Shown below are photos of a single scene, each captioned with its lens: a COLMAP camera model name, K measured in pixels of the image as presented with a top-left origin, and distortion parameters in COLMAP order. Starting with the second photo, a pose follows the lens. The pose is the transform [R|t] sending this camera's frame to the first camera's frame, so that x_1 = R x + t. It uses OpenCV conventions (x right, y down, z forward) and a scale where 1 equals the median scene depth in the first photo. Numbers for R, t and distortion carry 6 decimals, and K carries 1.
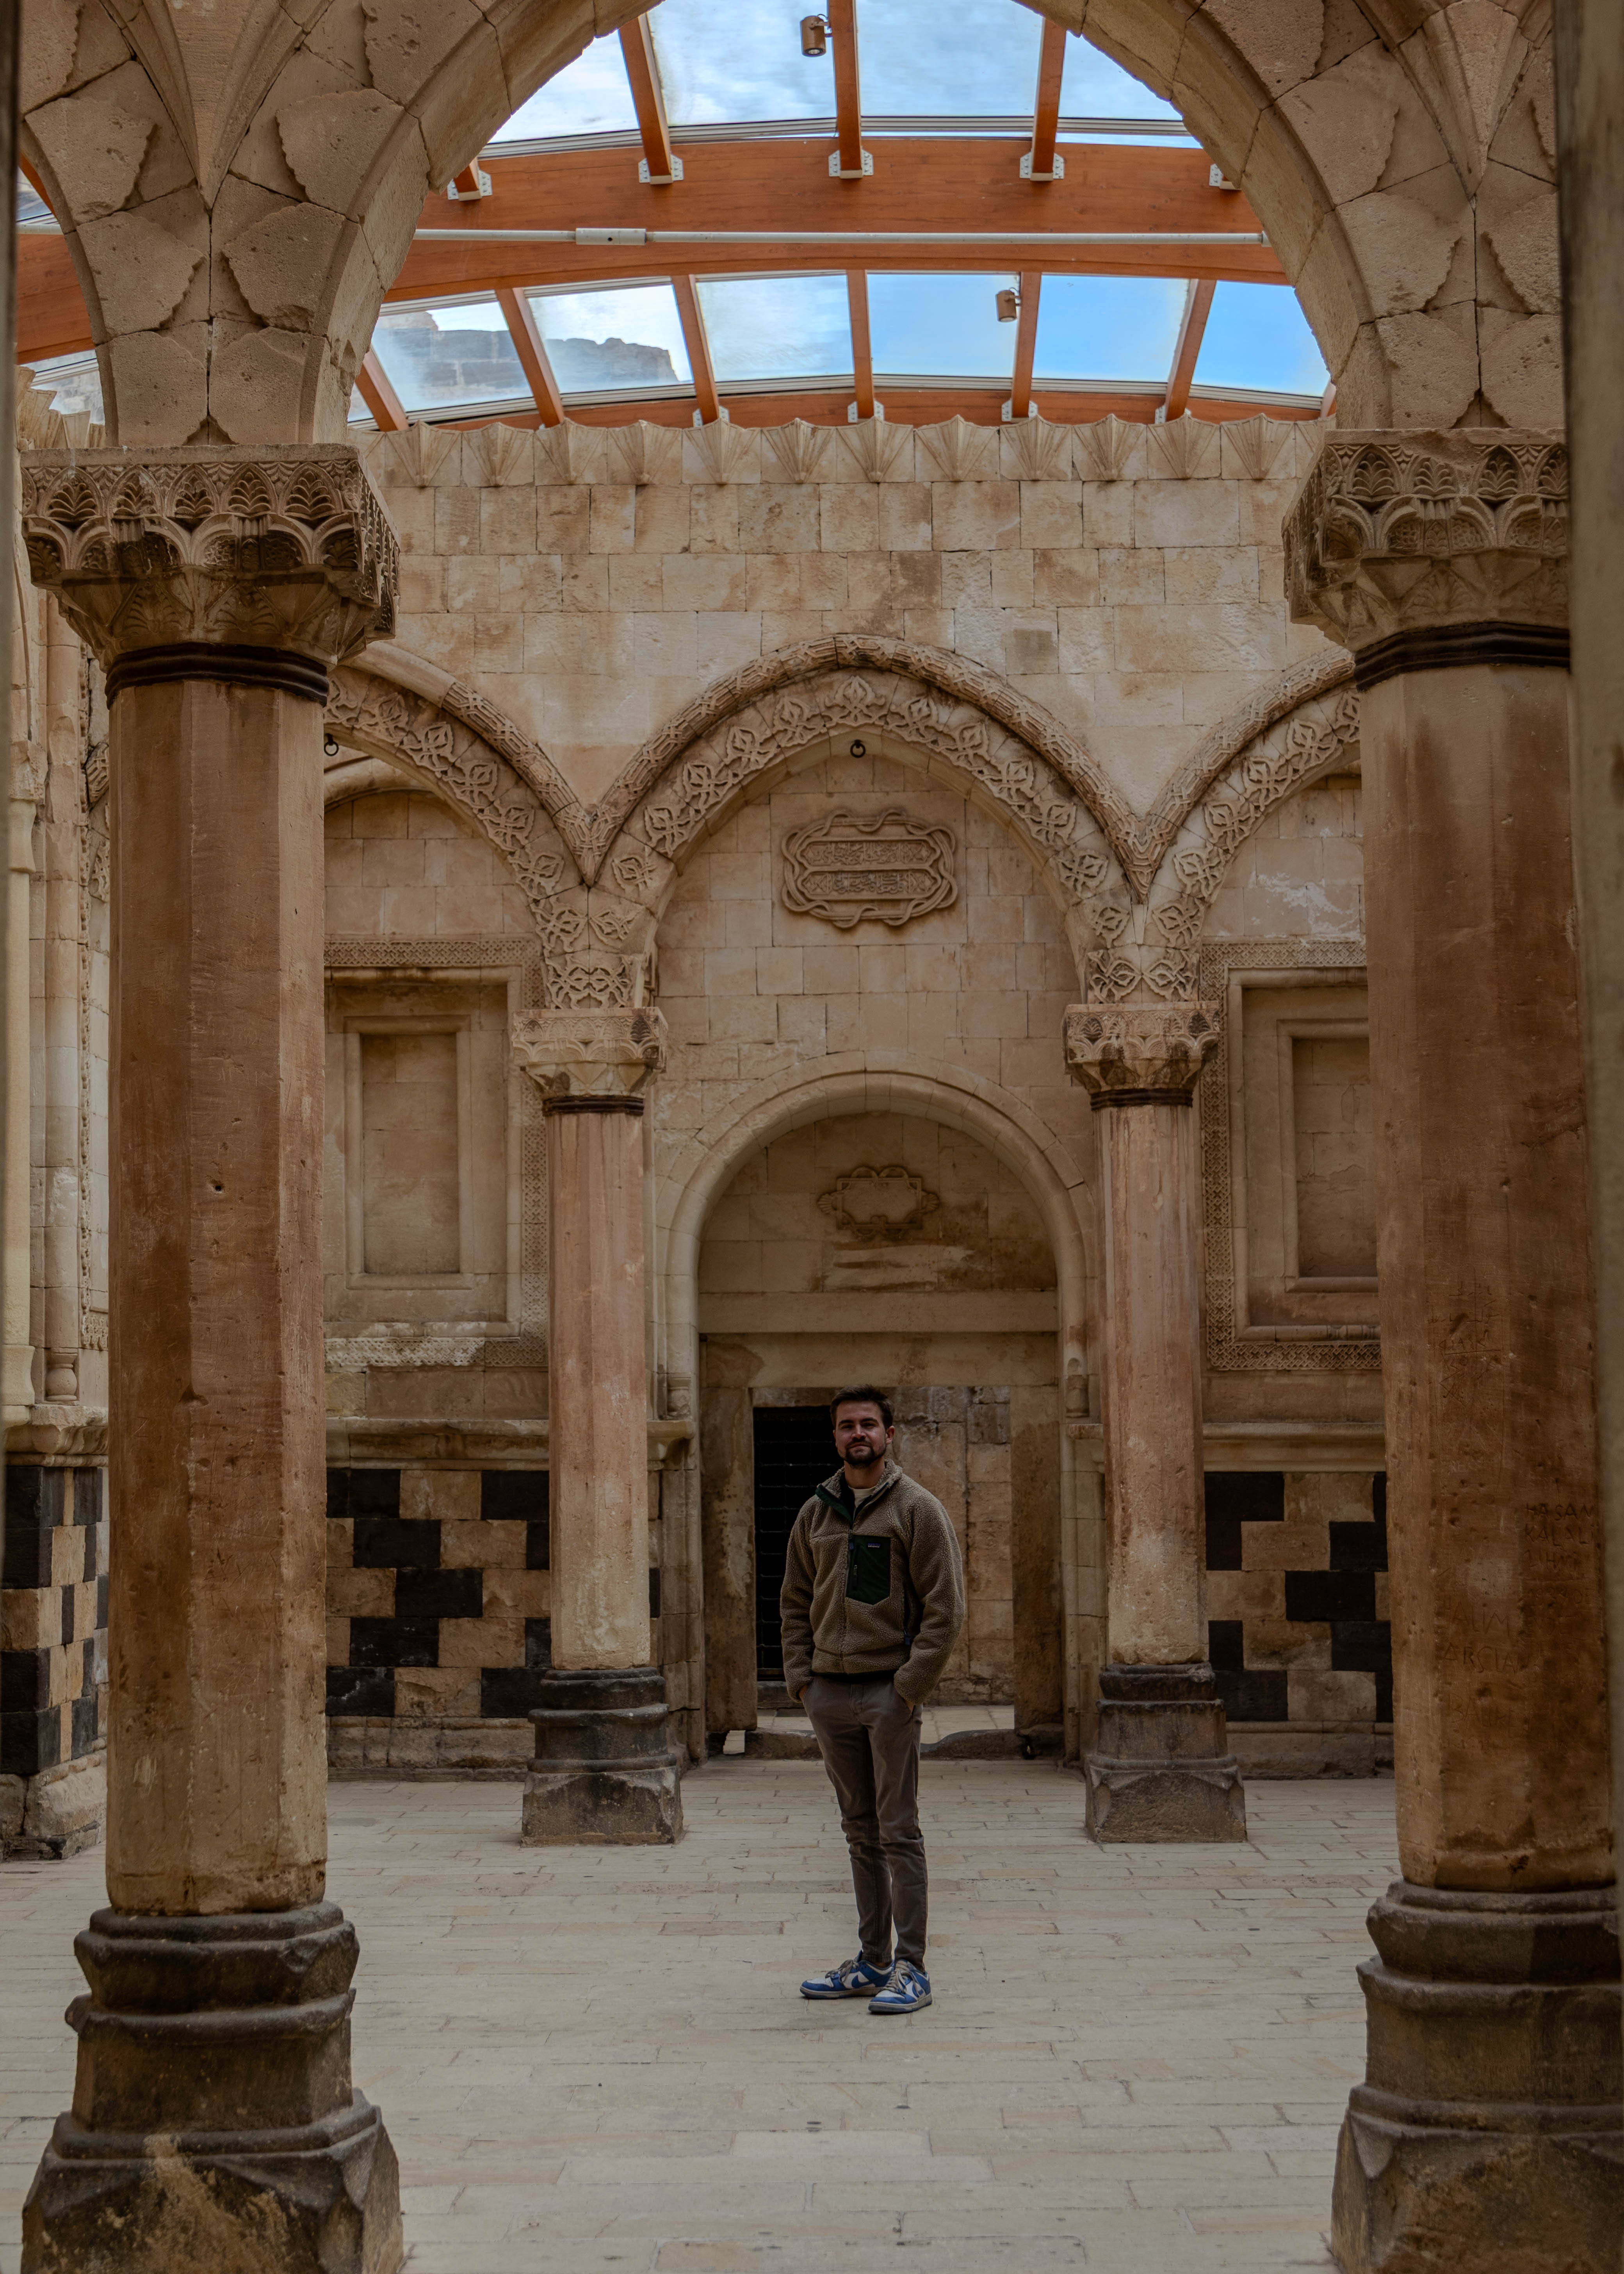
lens RADIAL K [[3447.3, 0, 812.0], [0, 3447.3, 1137.0], [0, 0, 1]] dist [-0.047489, 0.038414]
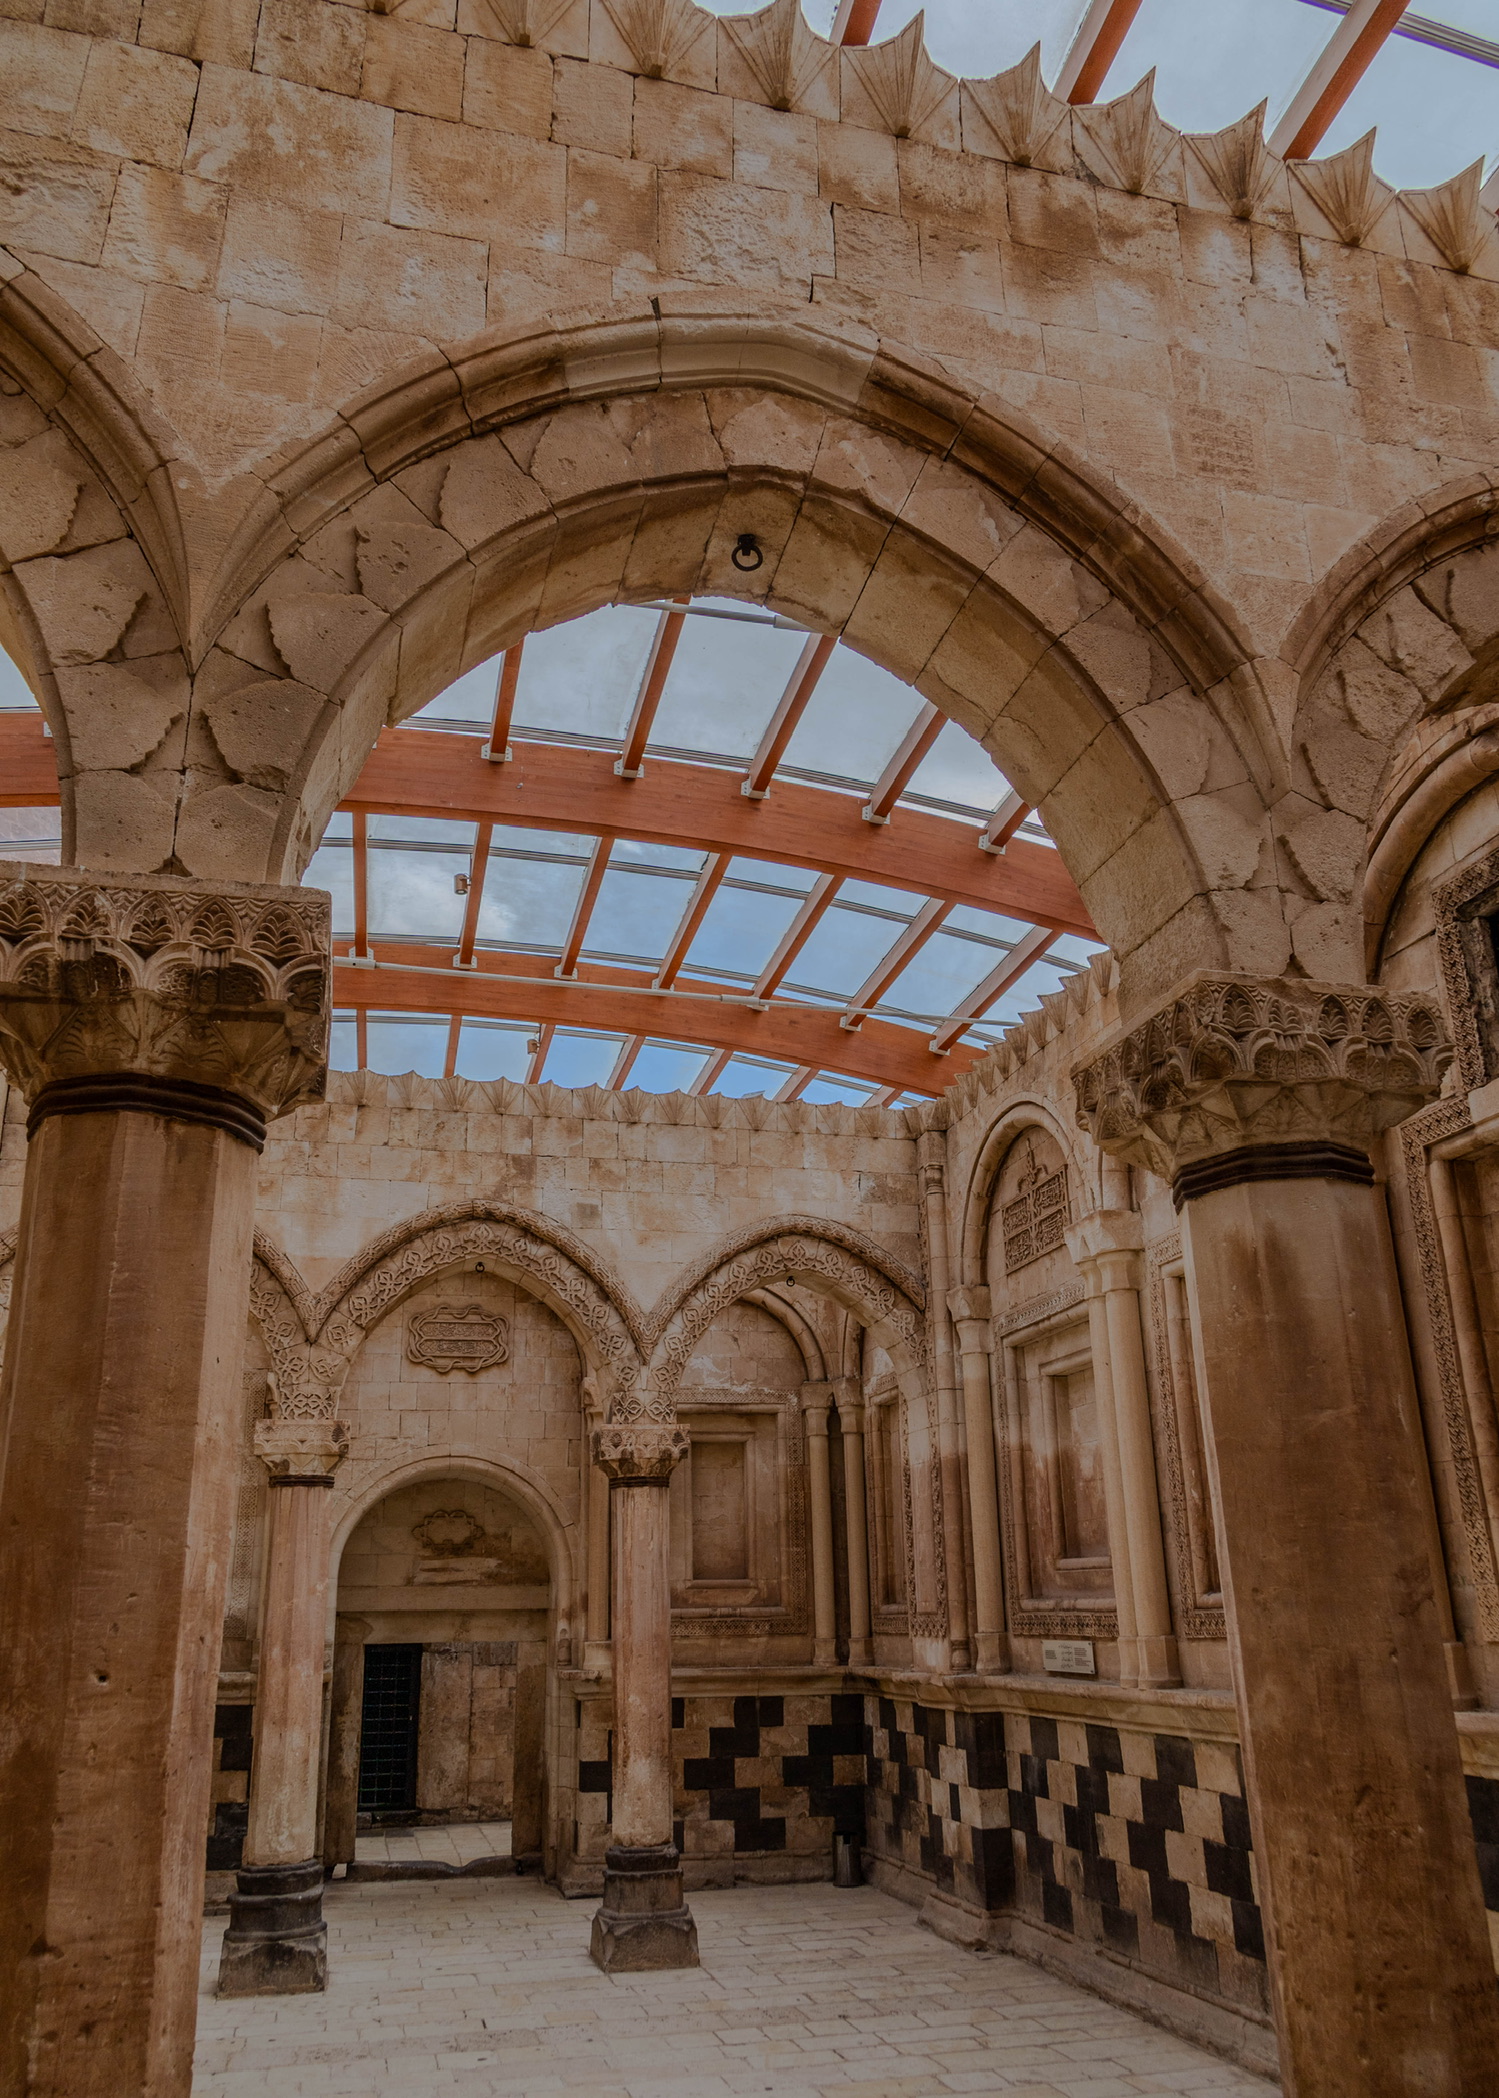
lens RADIAL K [[1531.0, 0, 747.2], [0, 1531.0, 1108.8], [0, 0, 1]] dist [-0.020818, 0.002265]
pose [[0.966270, 0.073224, 0.246900, -0.117791], [-0.014723, 0.972864, -0.230908, -0.037947], [-0.257108, 0.219484, 0.941128, 0.552078]]
